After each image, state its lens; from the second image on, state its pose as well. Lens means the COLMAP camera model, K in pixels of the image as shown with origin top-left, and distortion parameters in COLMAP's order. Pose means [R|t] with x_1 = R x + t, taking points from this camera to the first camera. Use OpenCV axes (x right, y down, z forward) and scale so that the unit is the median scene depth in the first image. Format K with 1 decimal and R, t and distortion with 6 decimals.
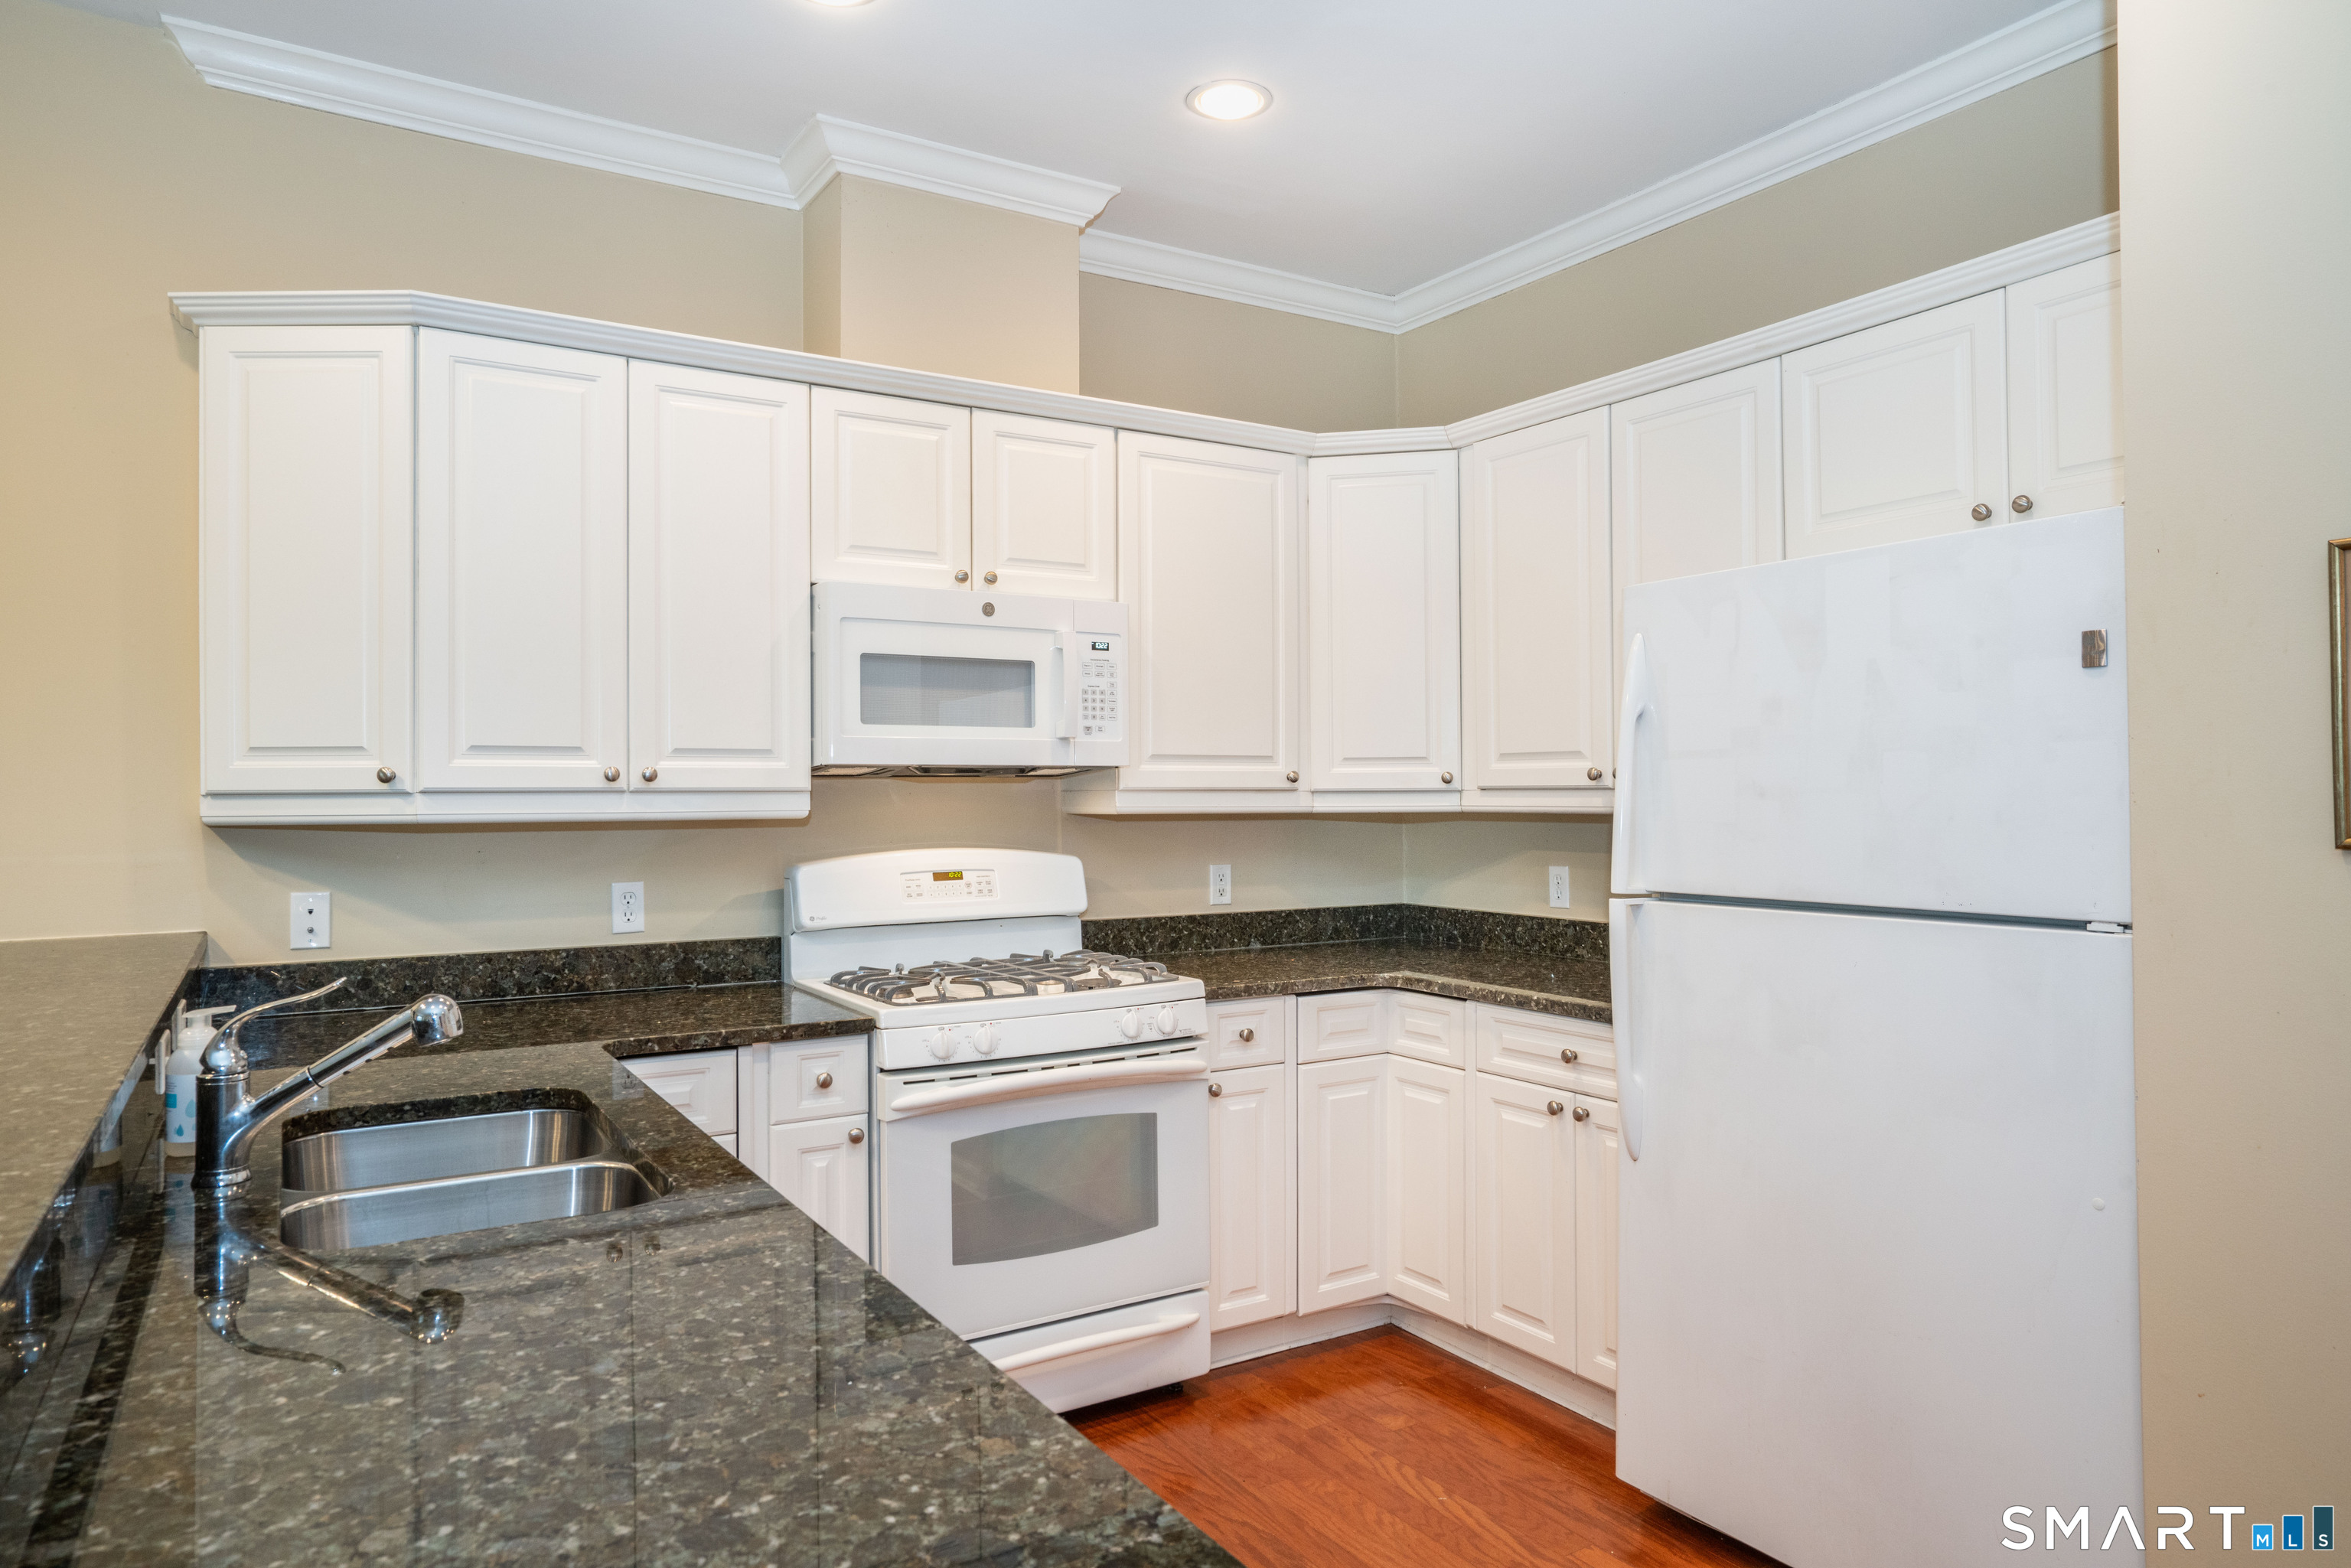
lens RADIAL K [[1449.0, 0, 1175.3], [0, 1449.0, 778.9], [0, 0, 1]] dist [-0.018317, 0.007760]
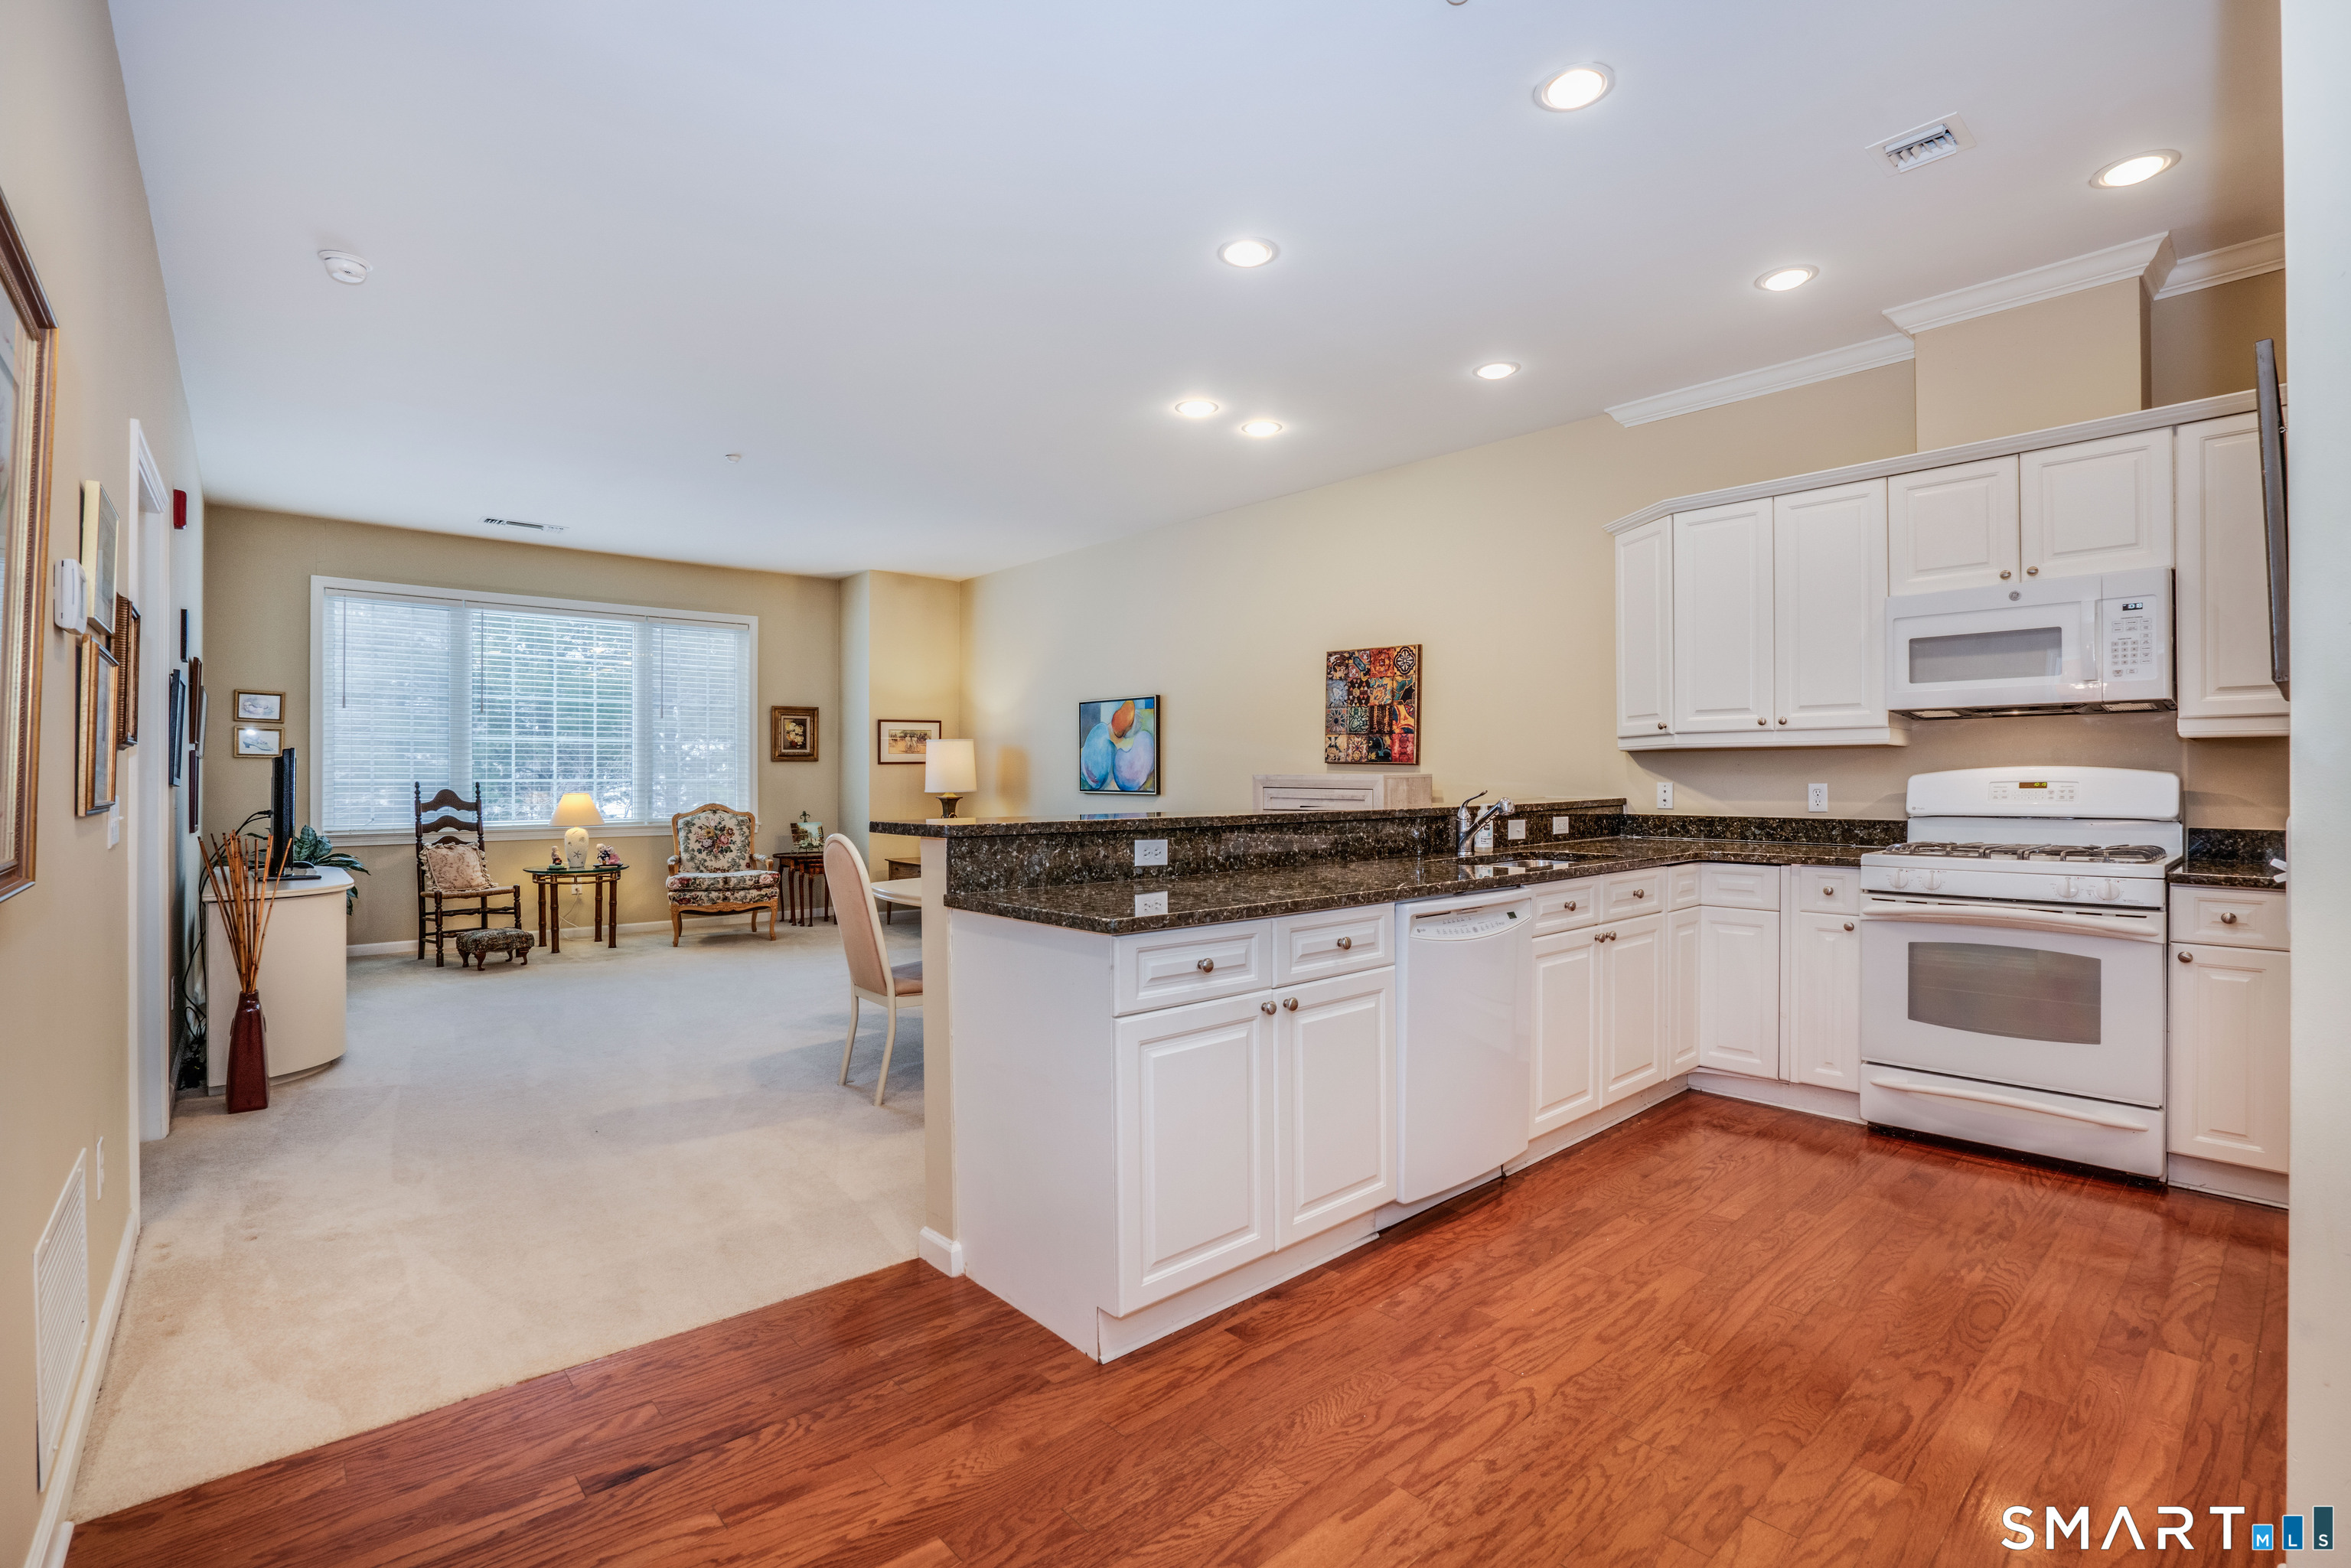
lens RADIAL K [[1064.0, 0, 1178.6], [0, 1064.0, 783.5], [0, 0, 1]] dist [-0.047279, 0.008915]
pose [[0.173901, 0.010326, -0.984709, 0.734429], [0.009545, 0.999880, 0.012171, 0.048131], [0.984717, -0.011516, 0.173781, 0.007569]]
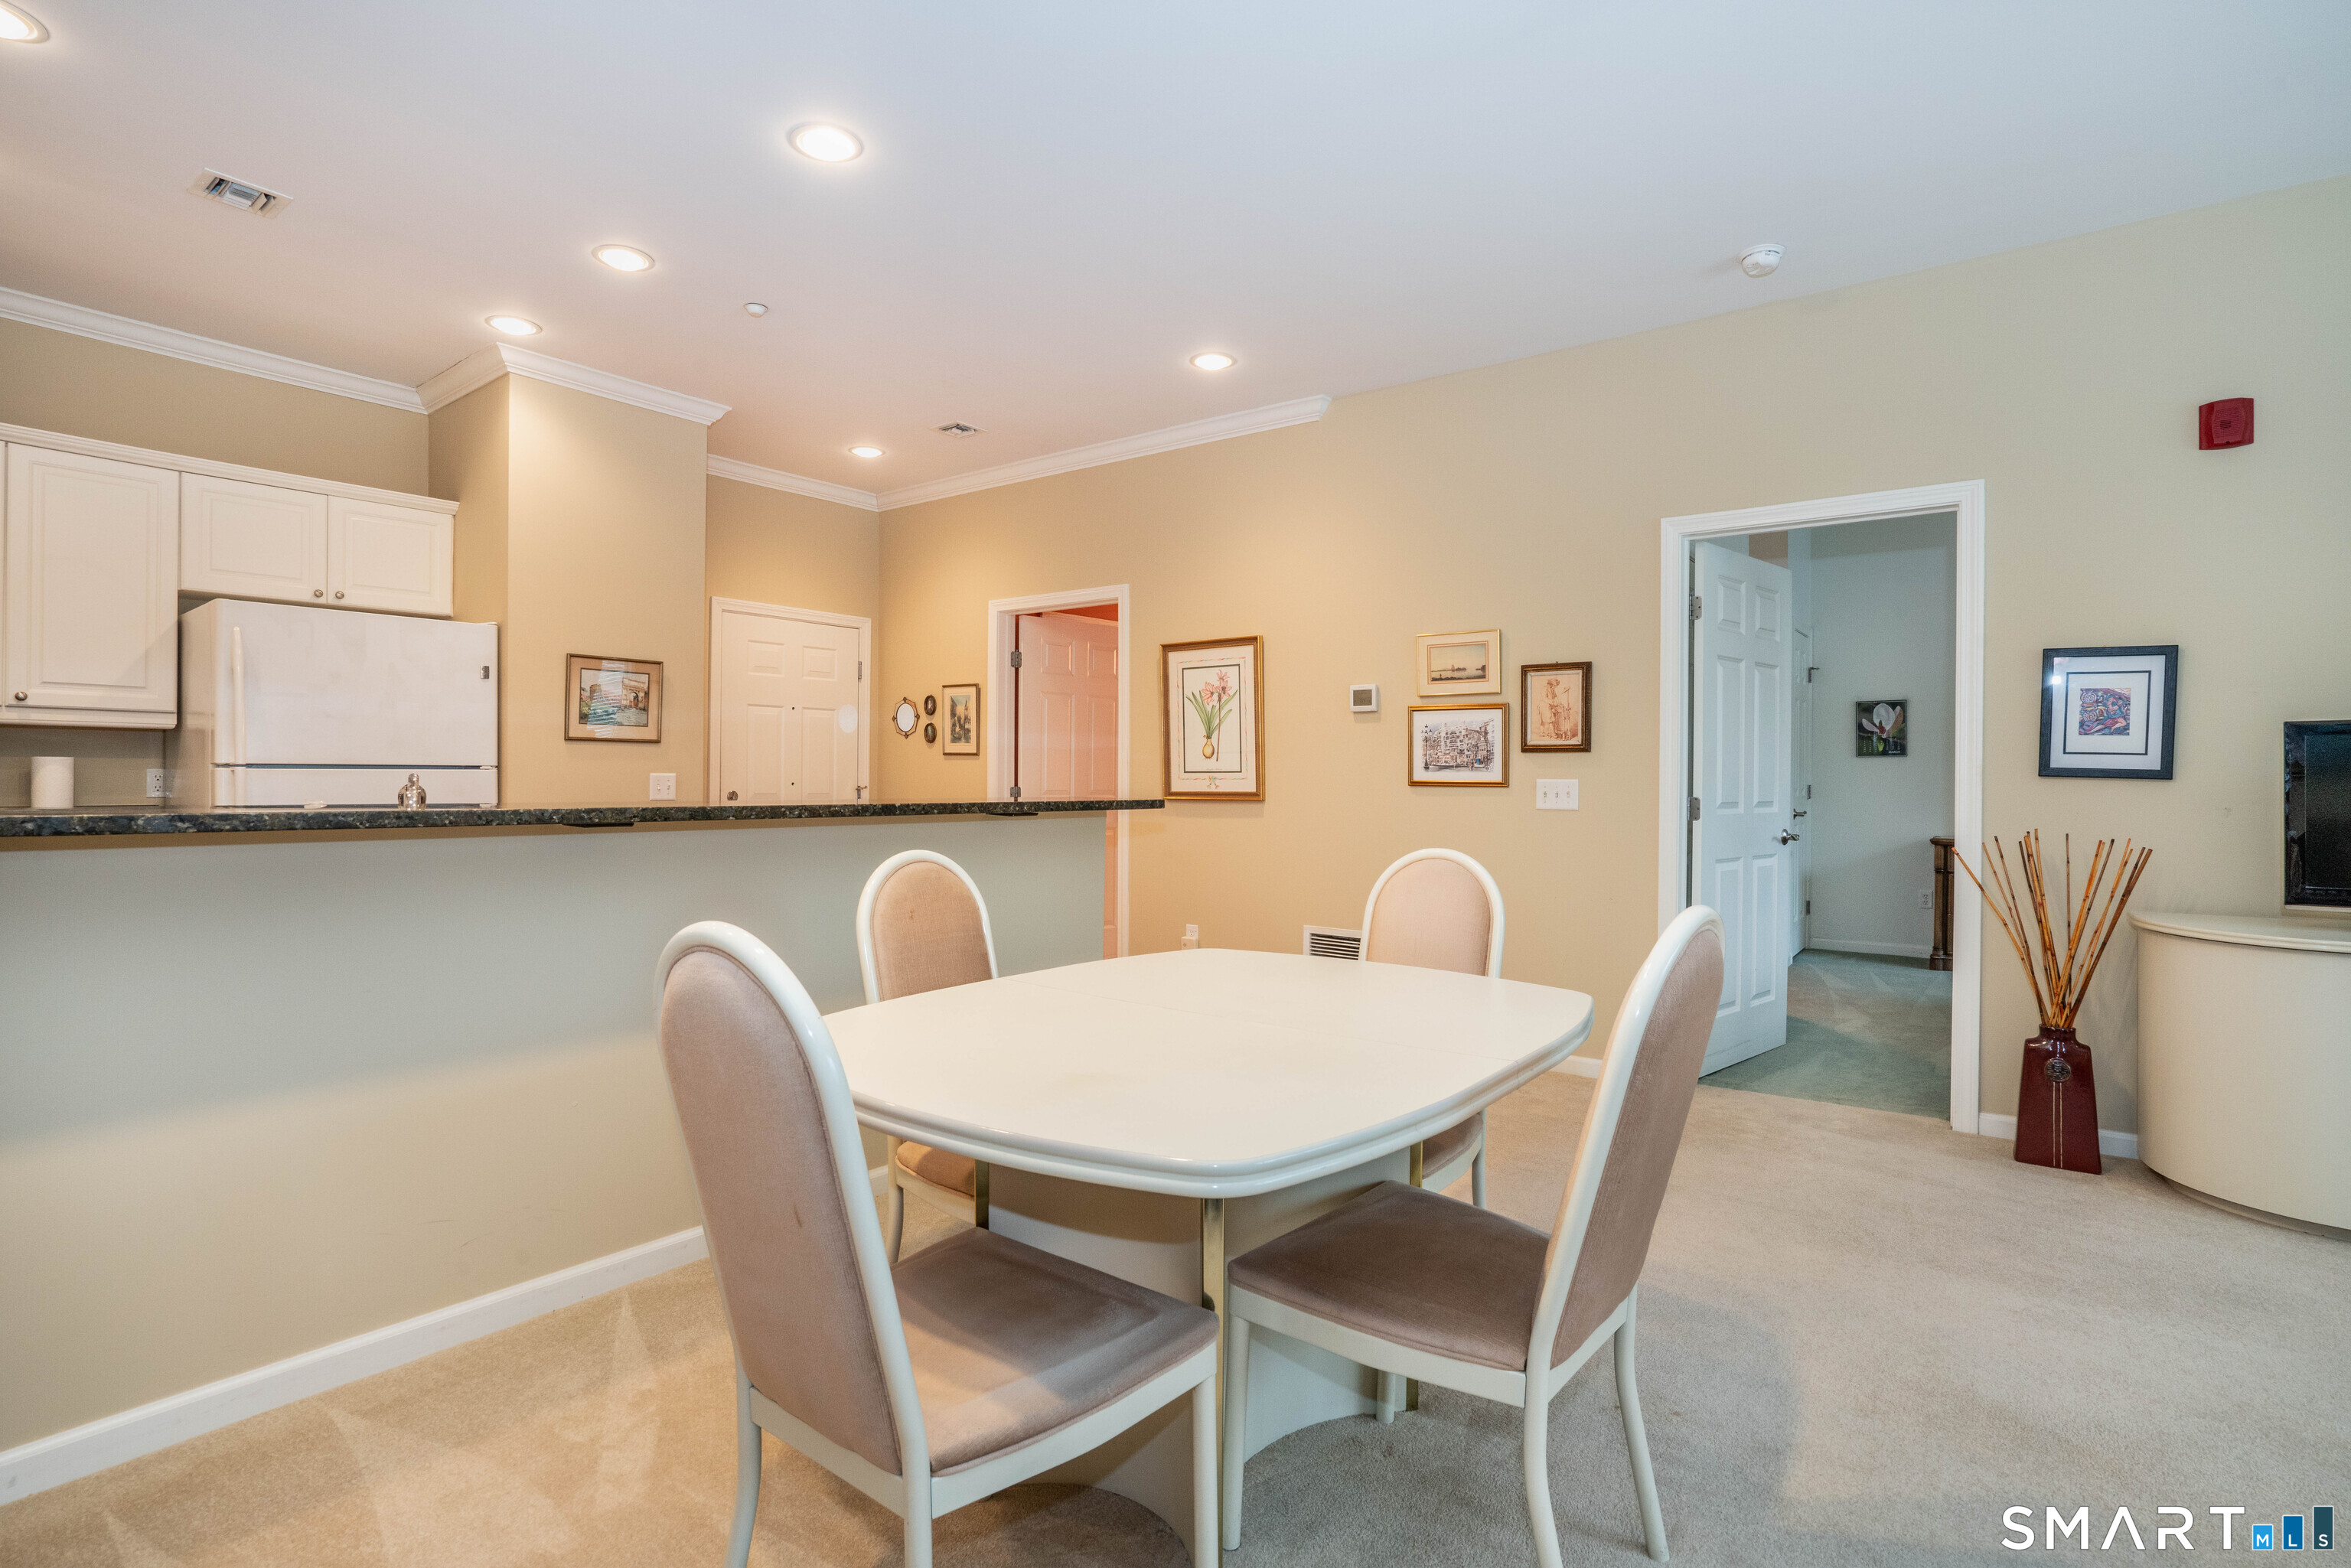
lens RADIAL K [[1166.1, 0, 1192.2], [0, 1166.1, 773.2], [0, 0, 1]] dist [-0.042639, 0.010718]
pose [[-0.359218, 0.007037, 0.933227, -1.212577], [-0.013606, 0.999826, -0.012776, 0.073898], [-0.933155, -0.017287, -0.359059, 0.297582]]
